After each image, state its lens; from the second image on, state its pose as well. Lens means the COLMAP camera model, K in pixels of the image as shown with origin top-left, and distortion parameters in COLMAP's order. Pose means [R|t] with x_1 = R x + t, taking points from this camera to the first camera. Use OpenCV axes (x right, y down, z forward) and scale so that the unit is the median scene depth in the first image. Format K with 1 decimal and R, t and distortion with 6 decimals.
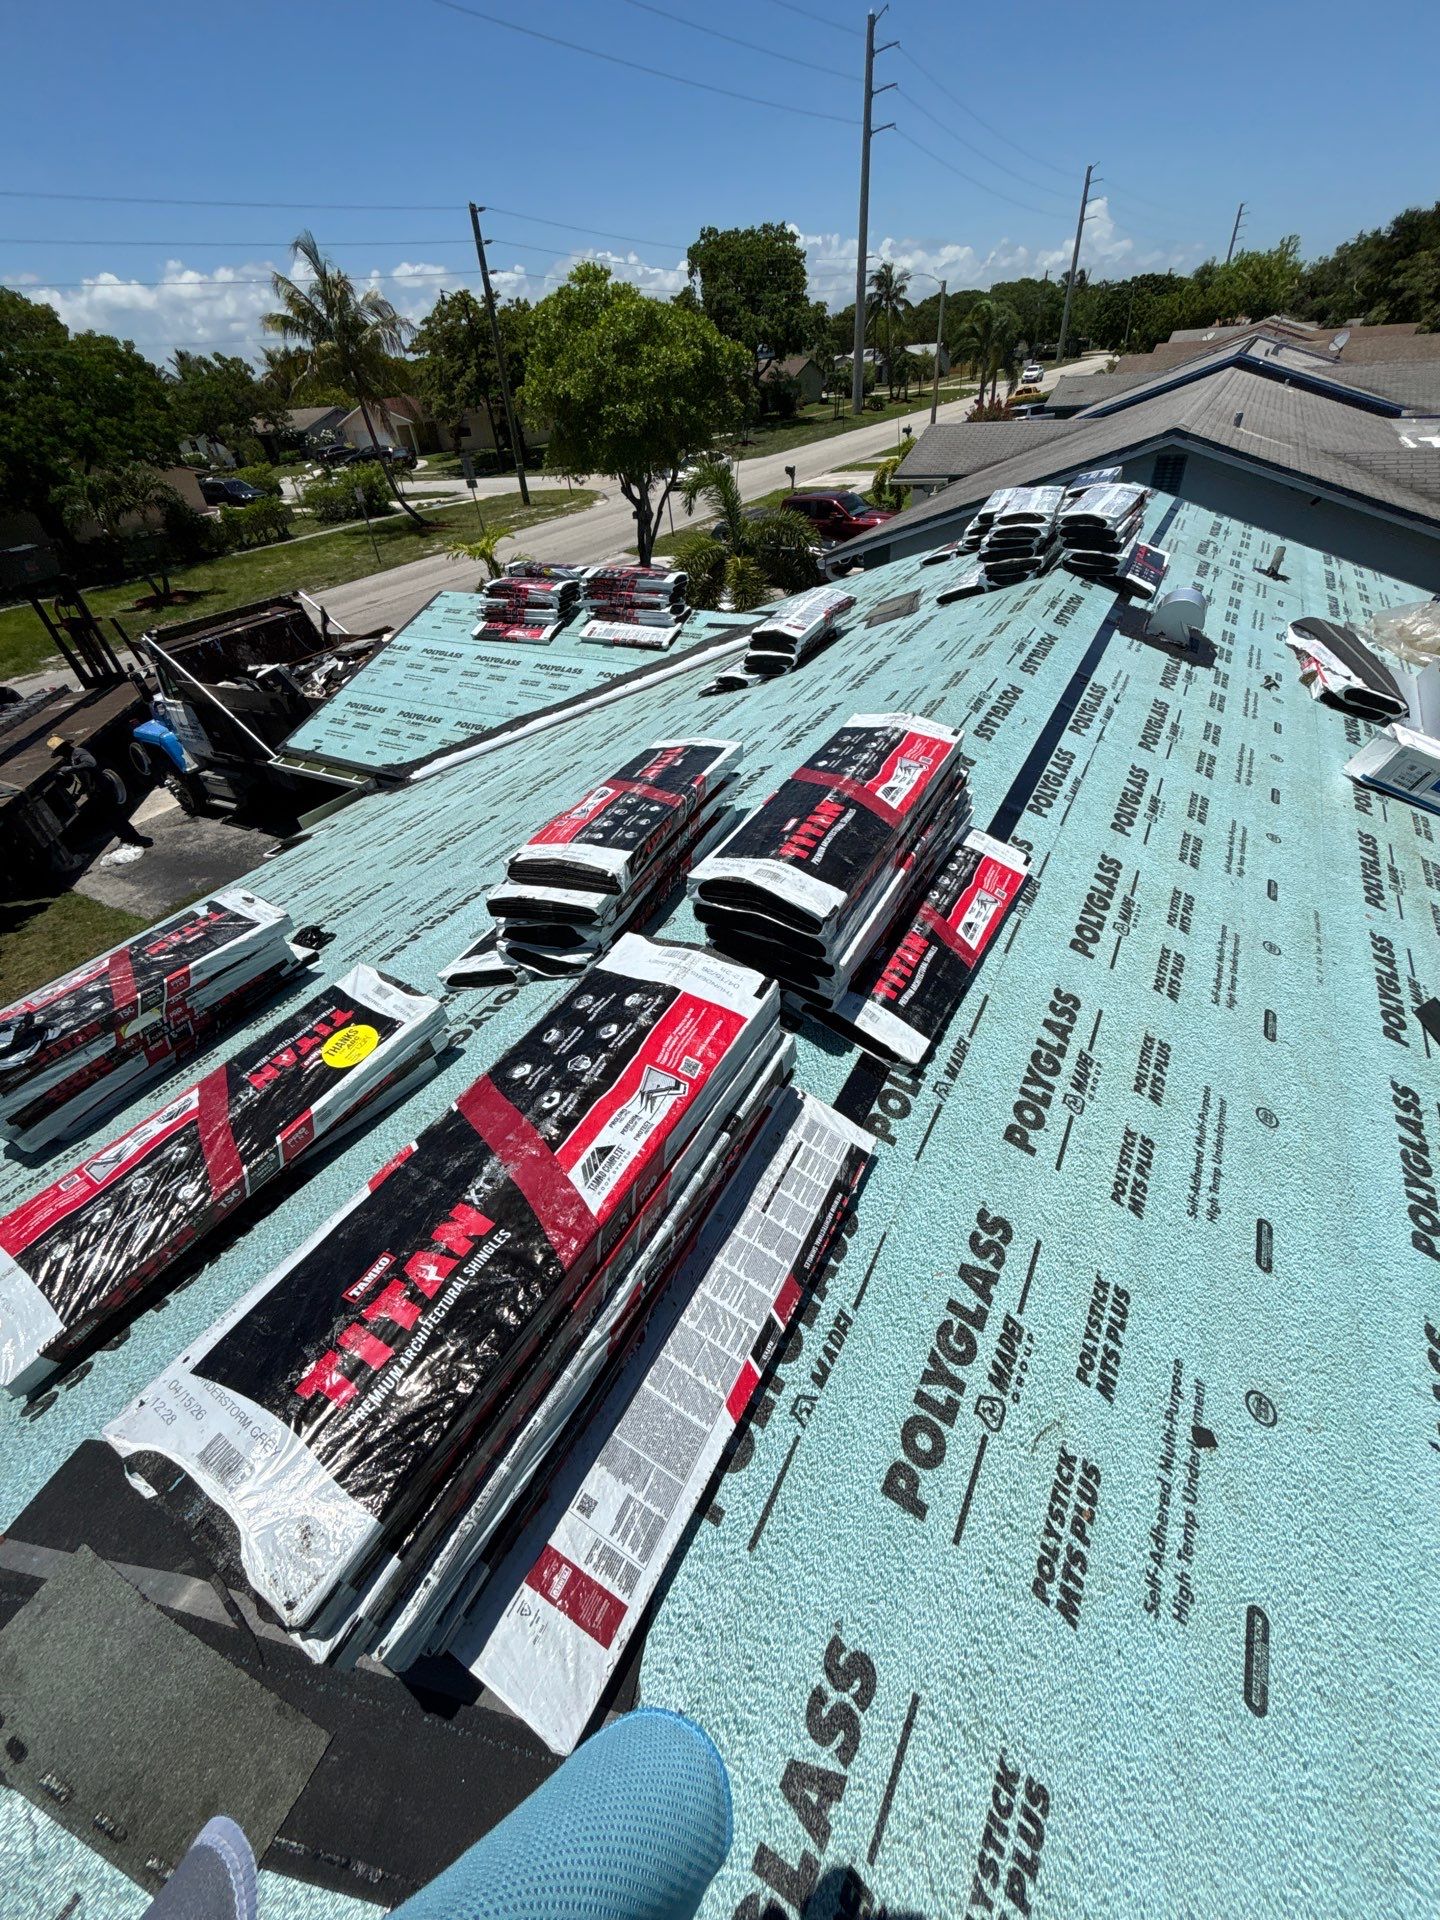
lens RADIAL K [[762.4, 0, 720.0], [0, 762.4, 960.0], [0, 0, 1]] dist [-0.001358, 0.001733]
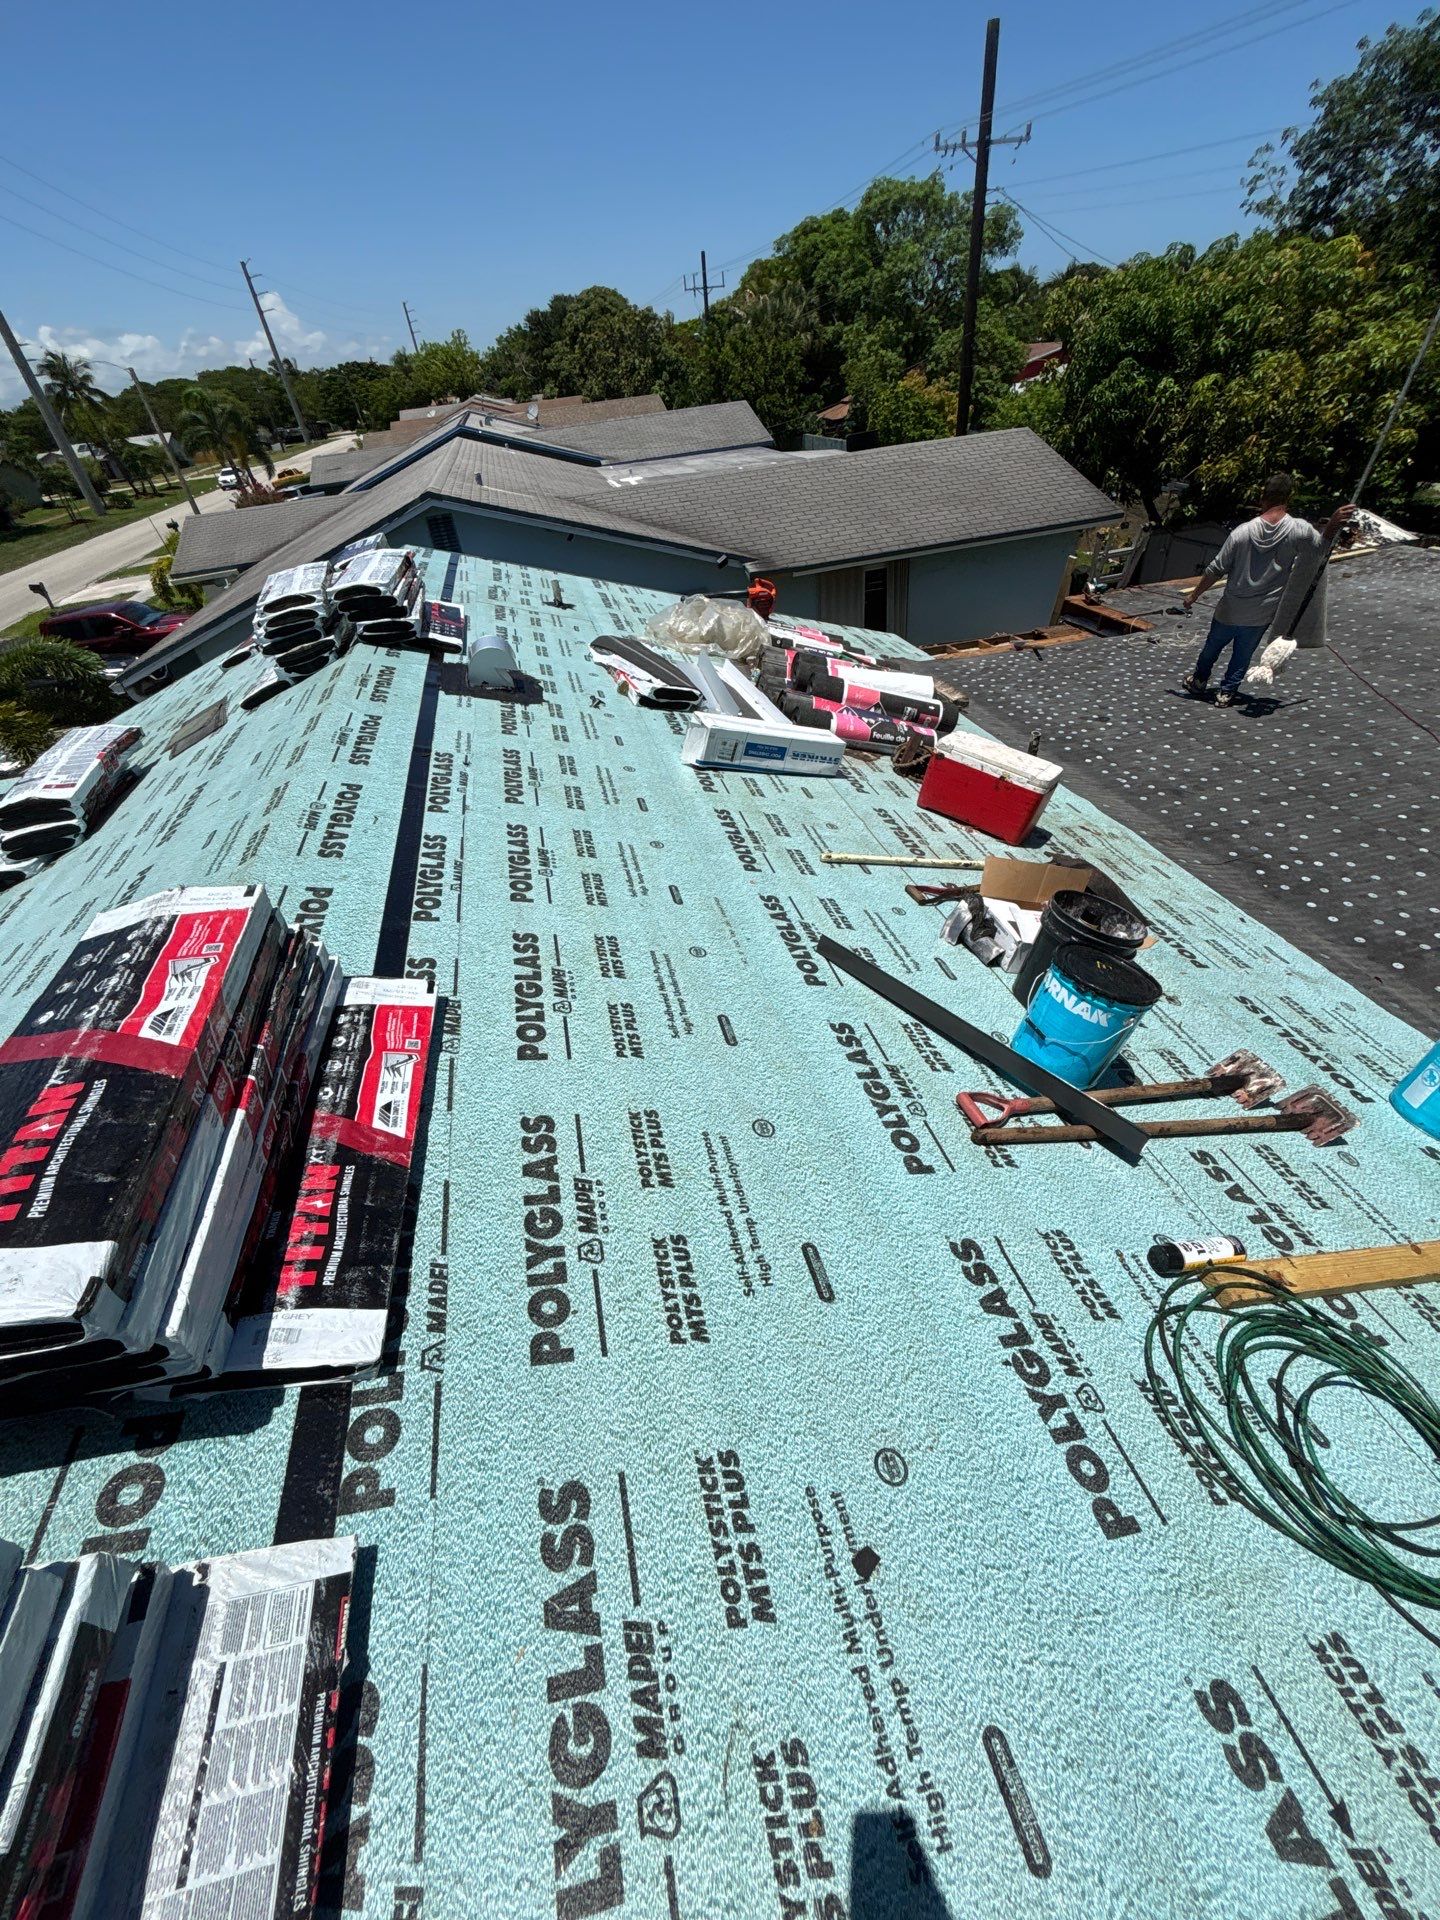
lens RADIAL K [[762.4, 0, 720.0], [0, 762.4, 960.0], [0, 0, 1]] dist [-0.001358, 0.001733]
pose [[0.728313, -0.429488, 0.533948, 0.159174], [0.464748, 0.882202, 0.075689, -0.056939], [-0.503558, 0.193026, 0.842123, 0.100870]]
